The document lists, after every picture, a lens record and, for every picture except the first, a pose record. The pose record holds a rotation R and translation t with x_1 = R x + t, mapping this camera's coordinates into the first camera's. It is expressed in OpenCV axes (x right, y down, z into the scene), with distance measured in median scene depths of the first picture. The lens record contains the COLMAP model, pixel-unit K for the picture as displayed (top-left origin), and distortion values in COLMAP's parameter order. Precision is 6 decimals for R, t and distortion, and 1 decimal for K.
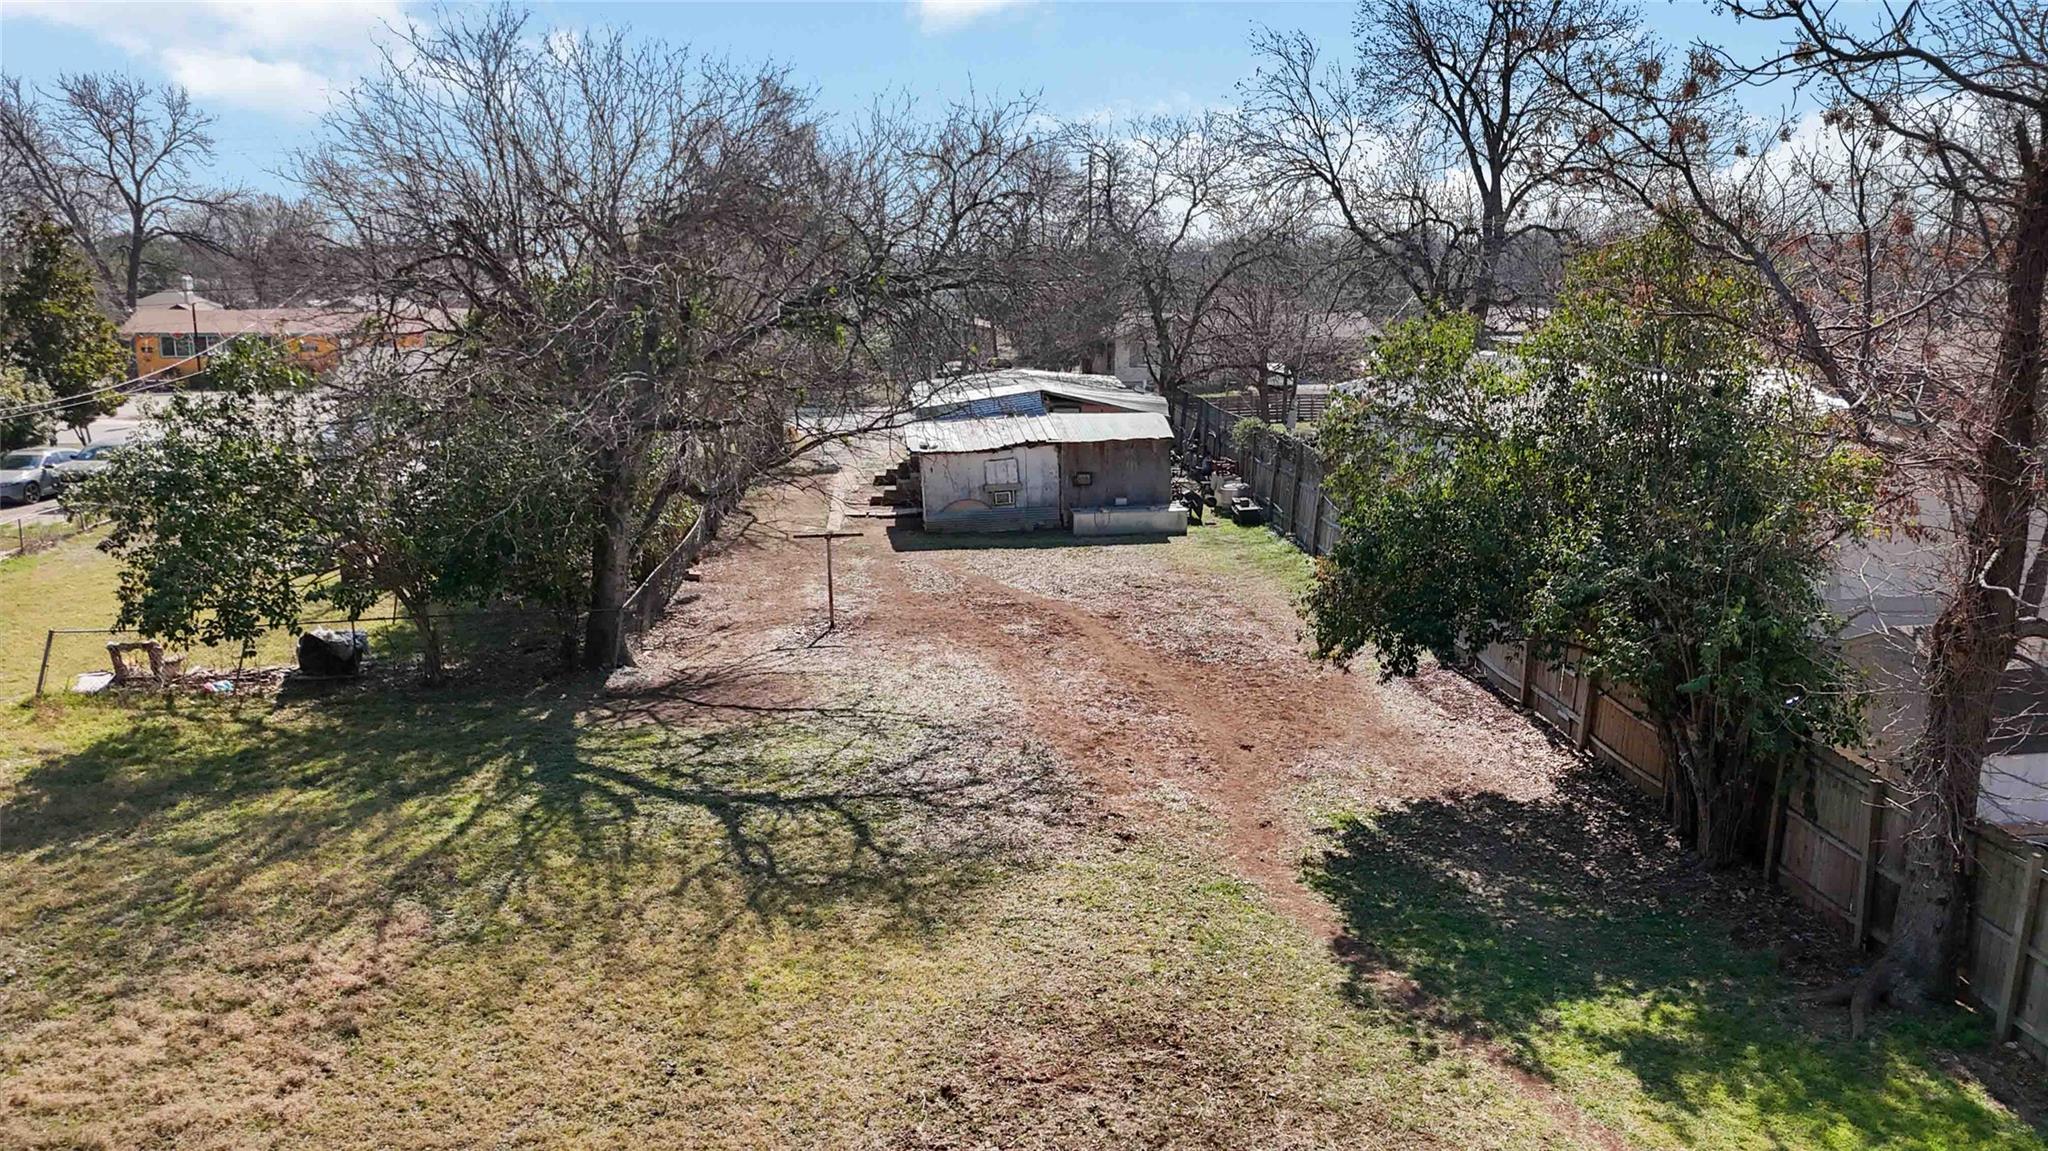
lens RADIAL K [[1501.4, 0, 1024.0], [0, 1501.4, 575.5], [0, 0, 1]] dist [0.088122, -0.095767]
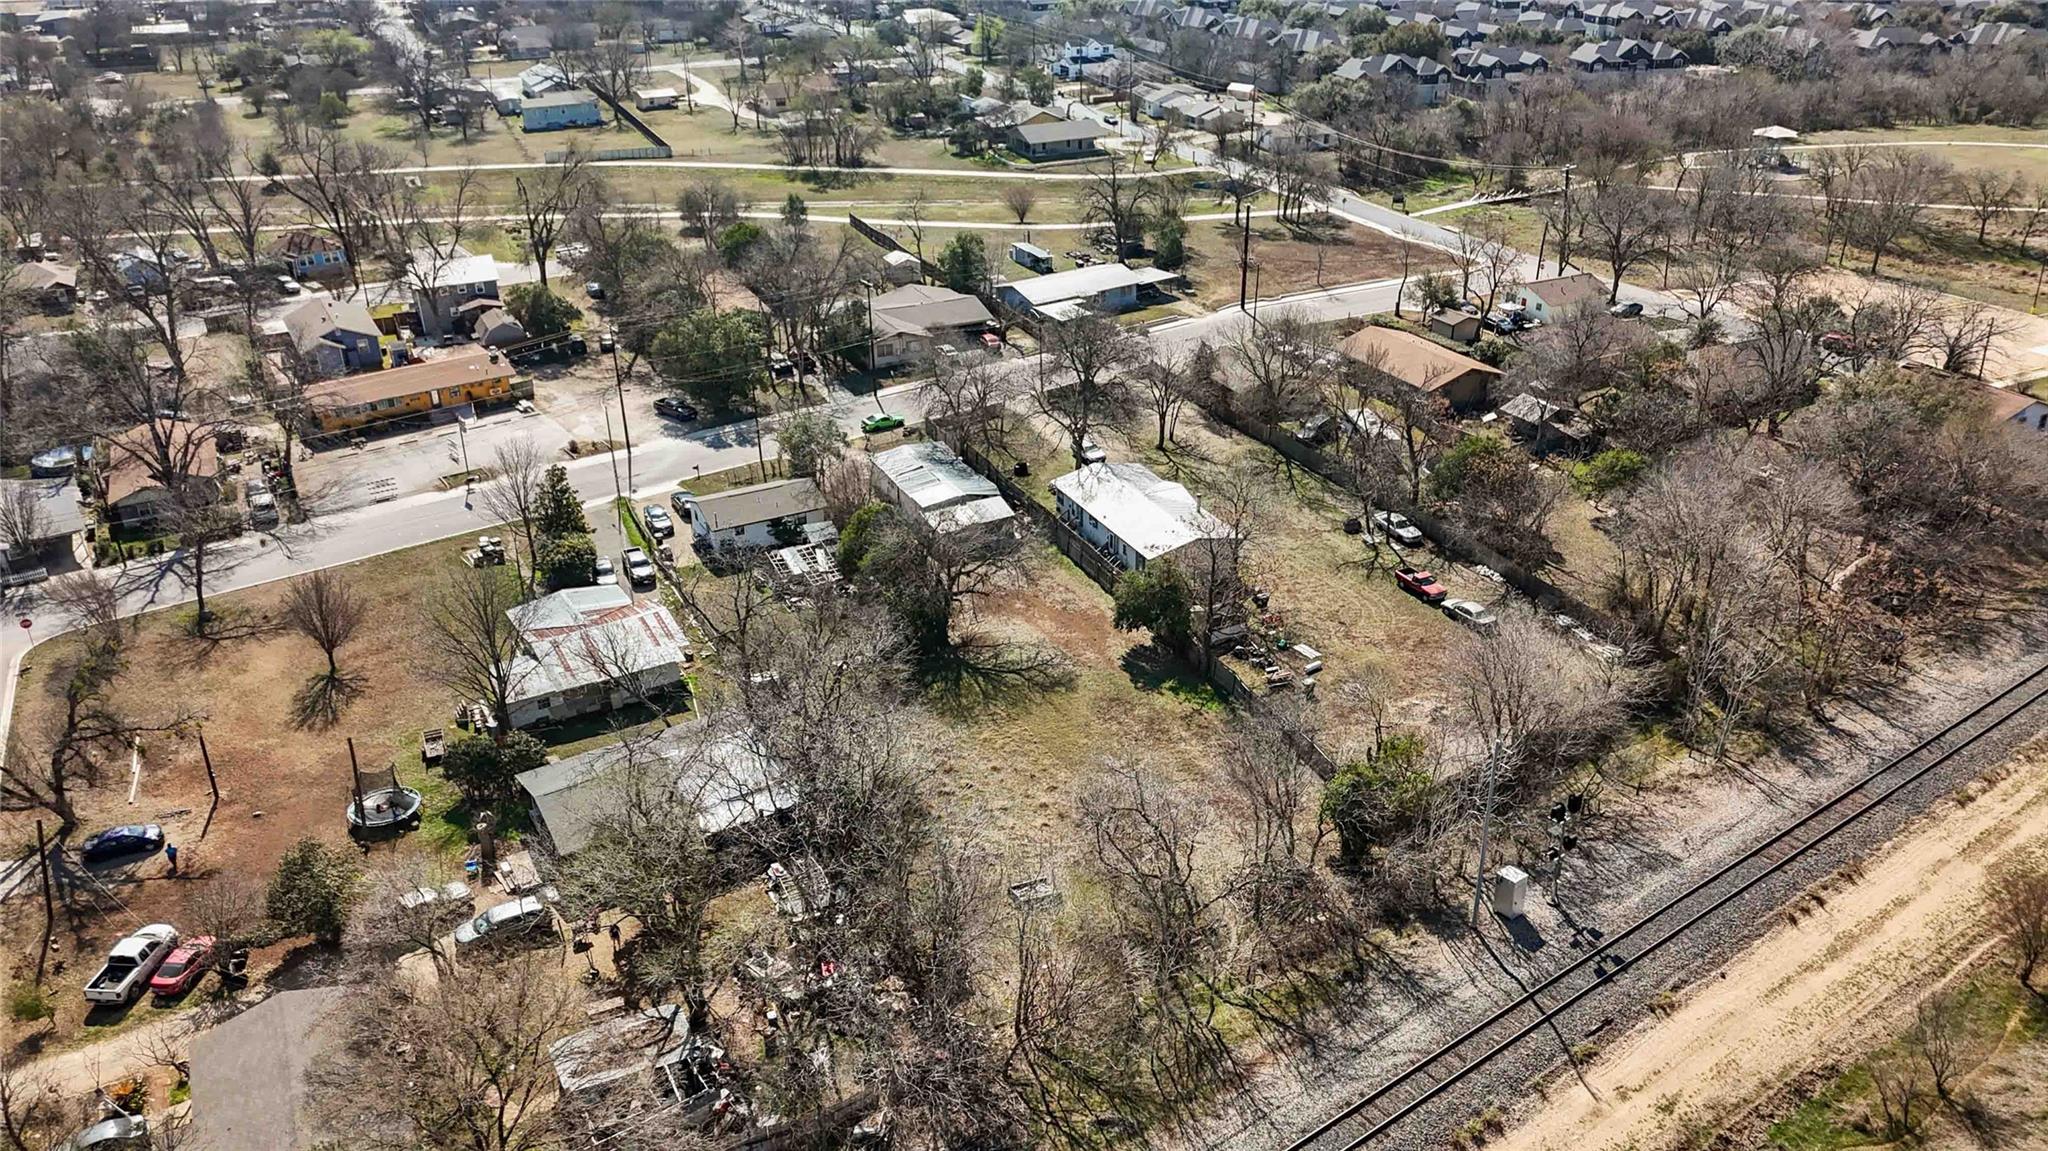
lens RADIAL K [[1501.4, 0, 1024.0], [0, 1501.4, 575.5], [0, 0, 1]] dist [0.088122, -0.095767]
pose [[0.927609, -0.177520, 0.328677, -2.047323], [0.082486, 0.955487, 0.283269, -1.864158], [-0.364332, -0.235652, 0.900961, -4.144432]]
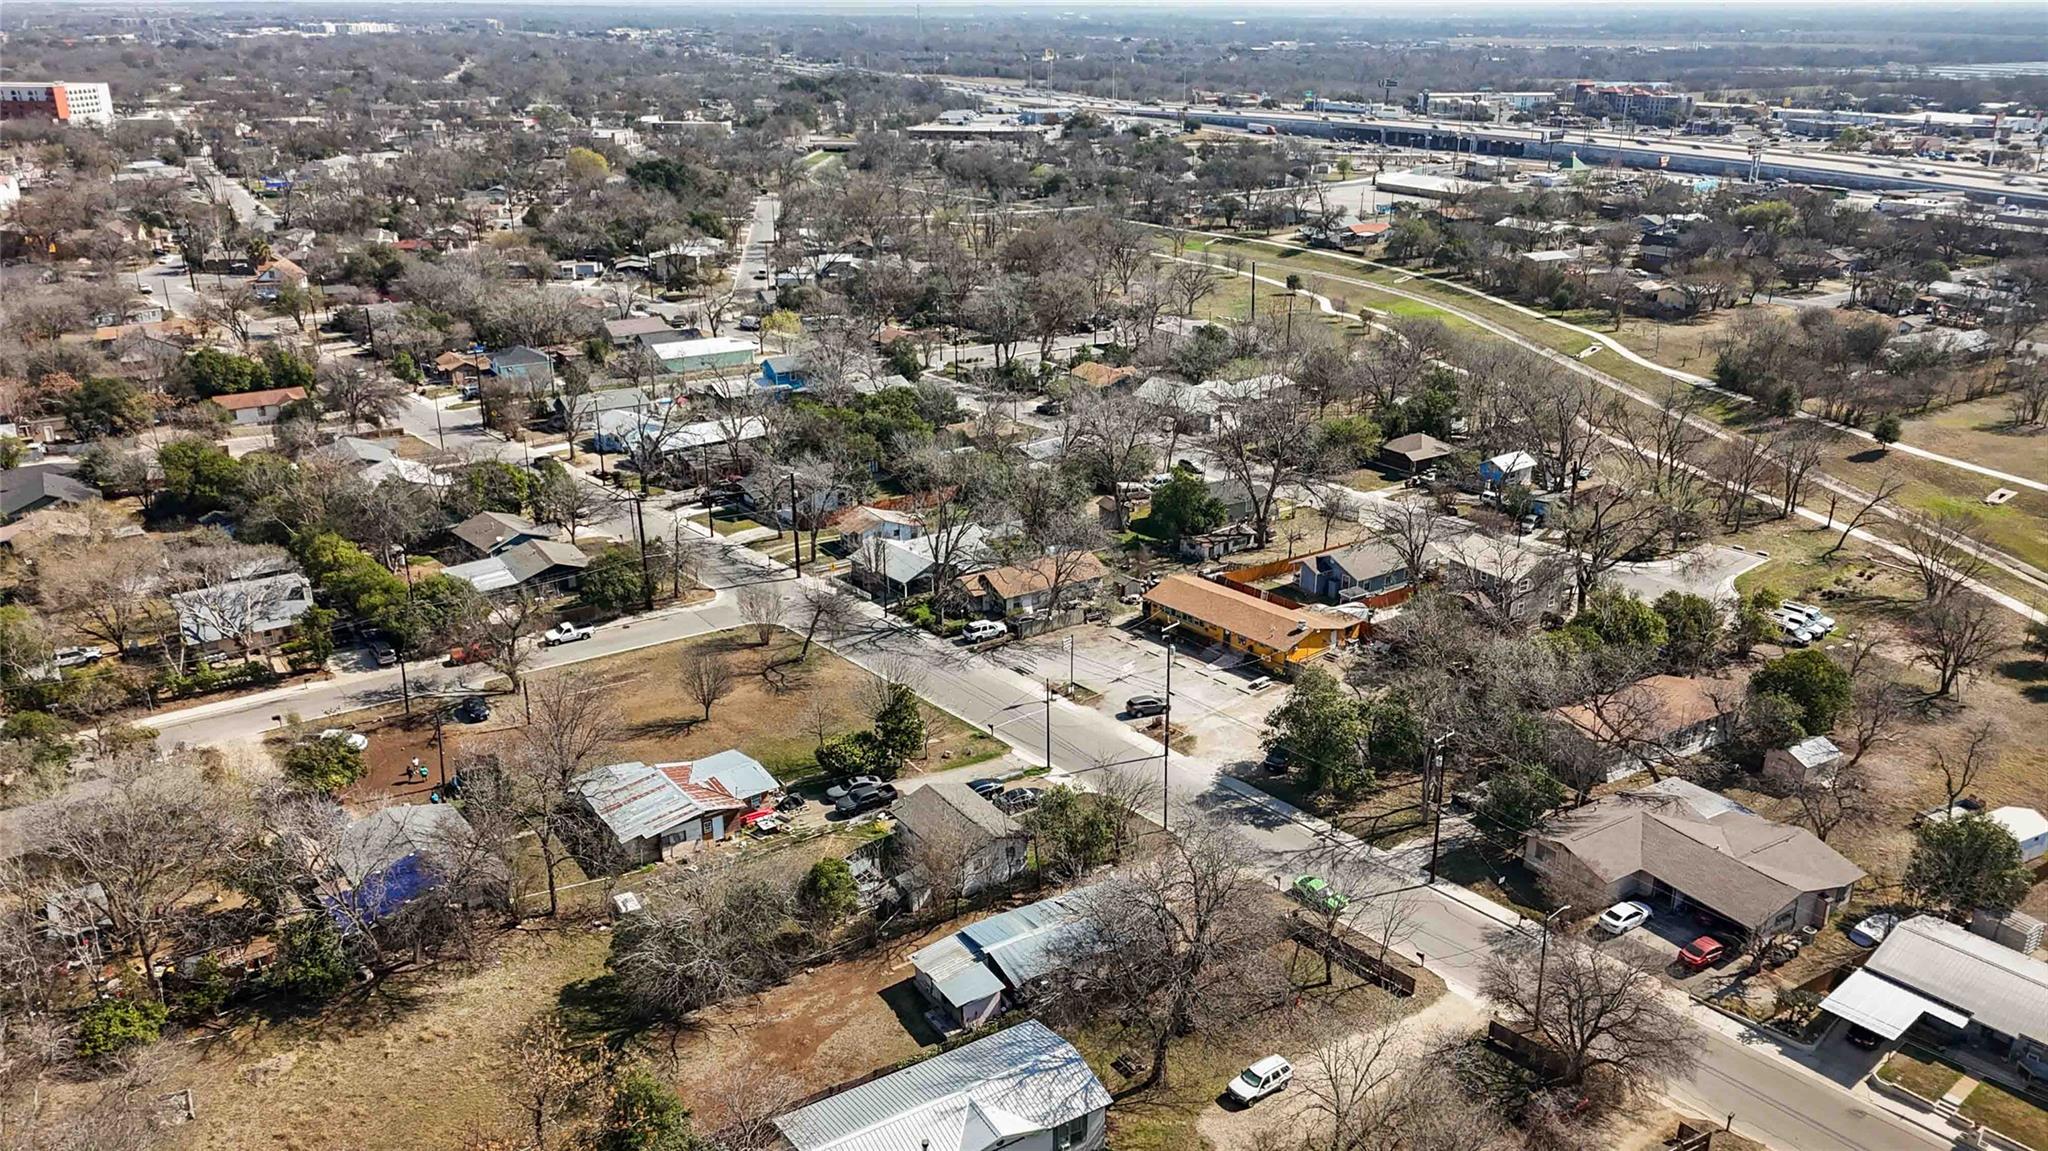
lens RADIAL K [[1501.4, 0, 1024.0], [0, 1501.4, 575.5], [0, 0, 1]] dist [0.088122, -0.095767]
pose [[0.466442, 0.311066, -0.828052, 4.206936], [-0.168867, 0.950224, 0.261838, -3.030199], [0.868283, 0.017699, 0.495753, -0.343945]]
